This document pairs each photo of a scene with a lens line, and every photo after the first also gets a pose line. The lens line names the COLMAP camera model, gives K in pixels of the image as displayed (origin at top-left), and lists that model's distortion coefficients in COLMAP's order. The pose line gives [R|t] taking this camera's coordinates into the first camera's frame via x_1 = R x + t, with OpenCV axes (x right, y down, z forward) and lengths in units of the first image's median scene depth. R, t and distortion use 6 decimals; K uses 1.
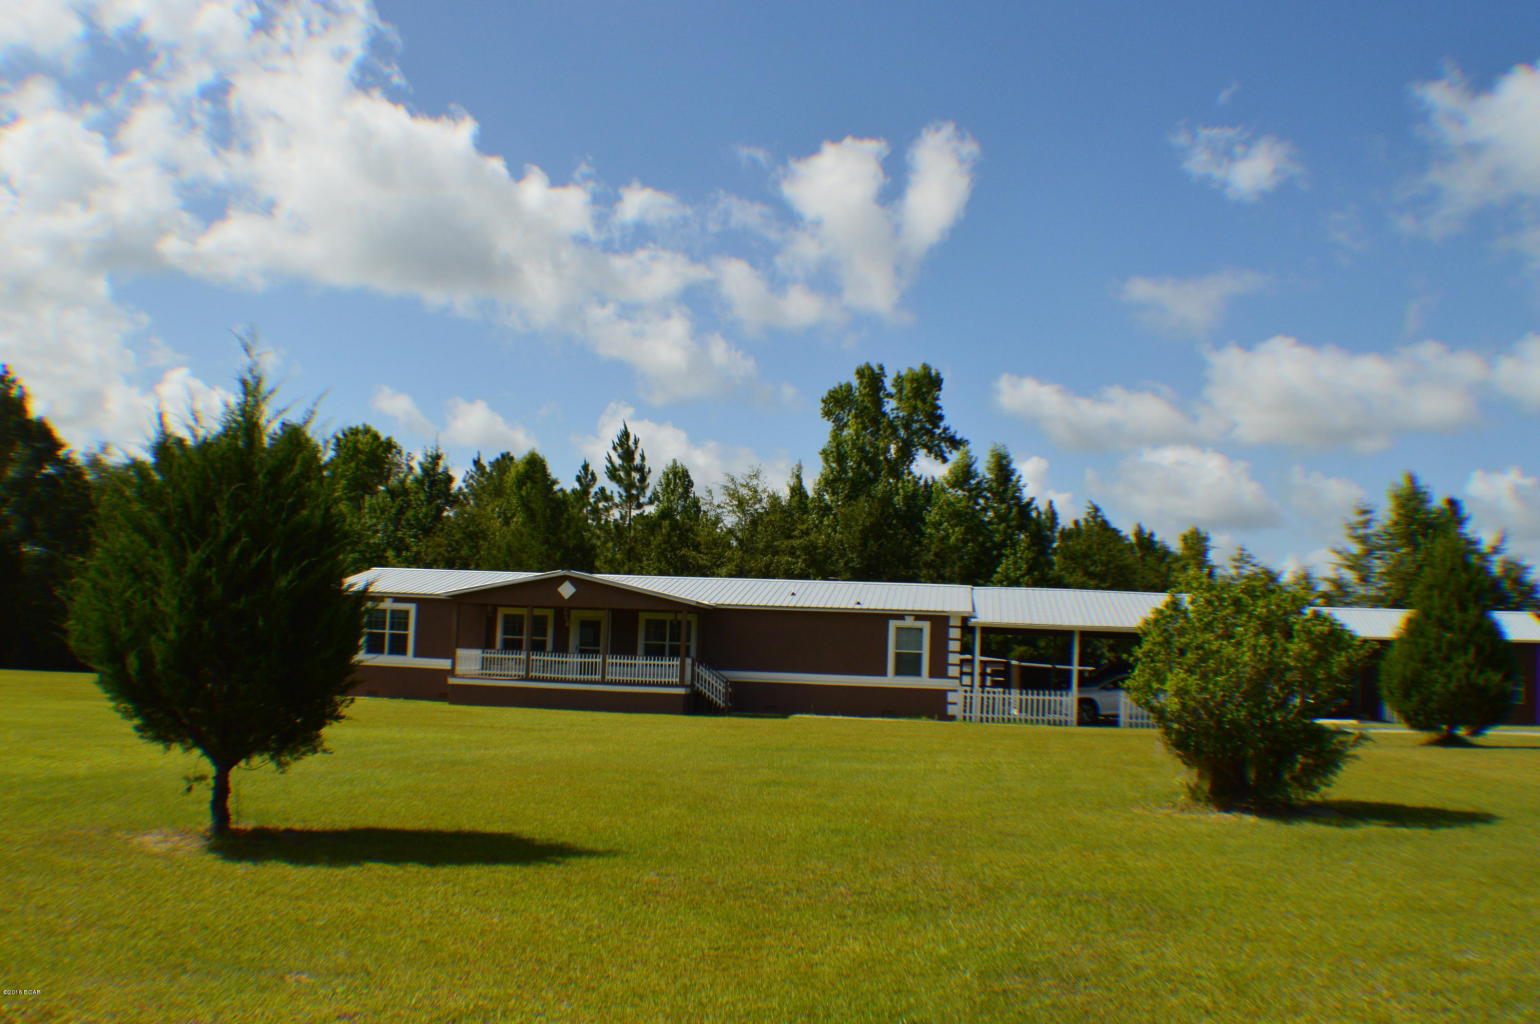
lens RADIAL K [[1480.9, 0, 752.5], [0, 1480.9, 508.2], [0, 0, 1]] dist [-0.129643, 0.000000]
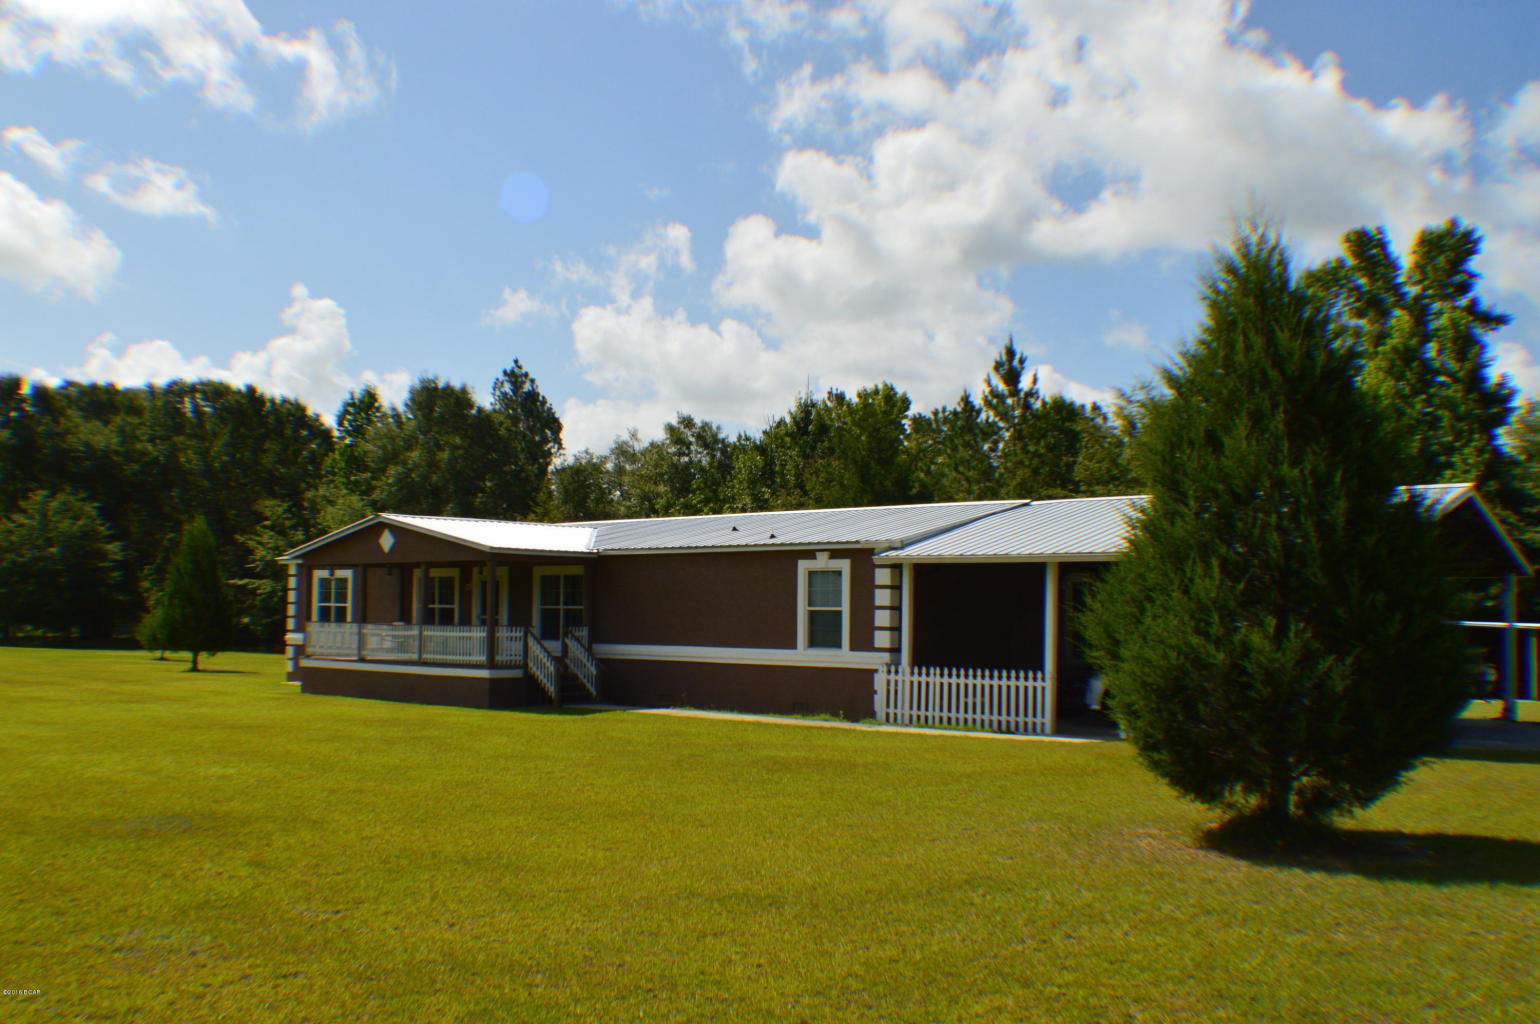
lens RADIAL K [[1480.9, 0, 764.1], [0, 1480.9, 514.8], [0, 0, 1]] dist [-0.129643, 0.000000]
pose [[0.808674, -0.069883, -0.584091, 0.453058], [0.078736, 0.996843, -0.010256, 0.061849], [0.582964, -0.037695, 0.811623, 0.479281]]
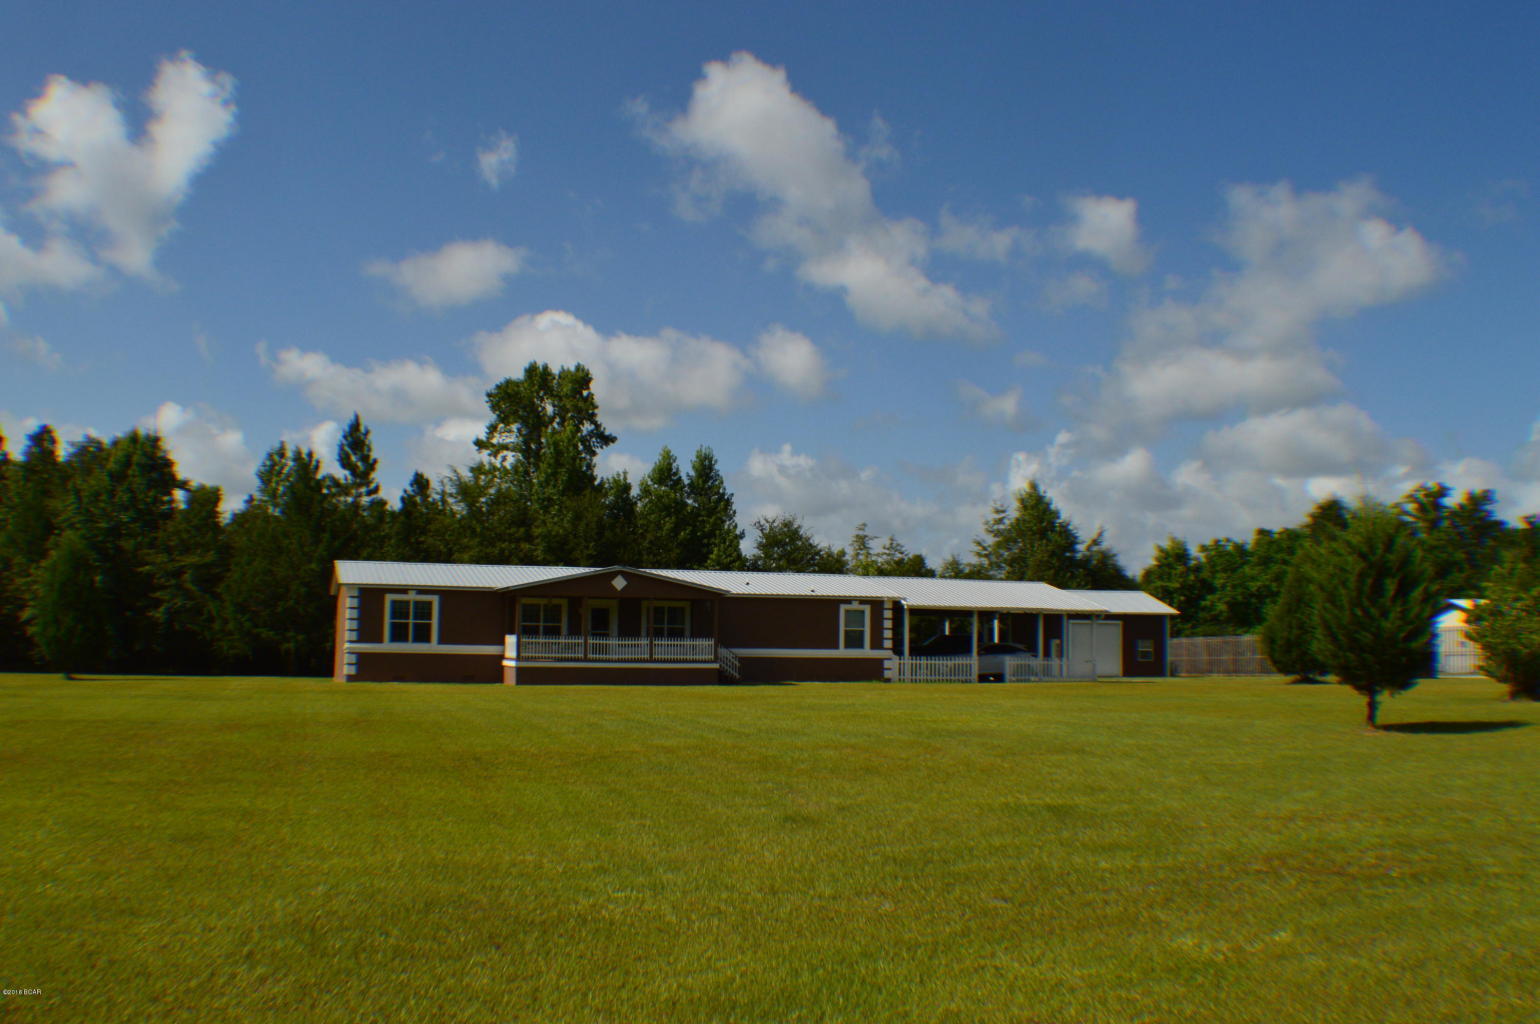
lens RADIAL K [[1480.9, 0, 776.5], [0, 1480.9, 510.3], [0, 0, 1]] dist [-0.129643, 0.000000]
pose [[0.899098, 0.012994, 0.437554, -0.507031], [-0.021792, 0.999649, 0.015094, -0.021667], [-0.437204, -0.023106, 0.899065, -0.101735]]
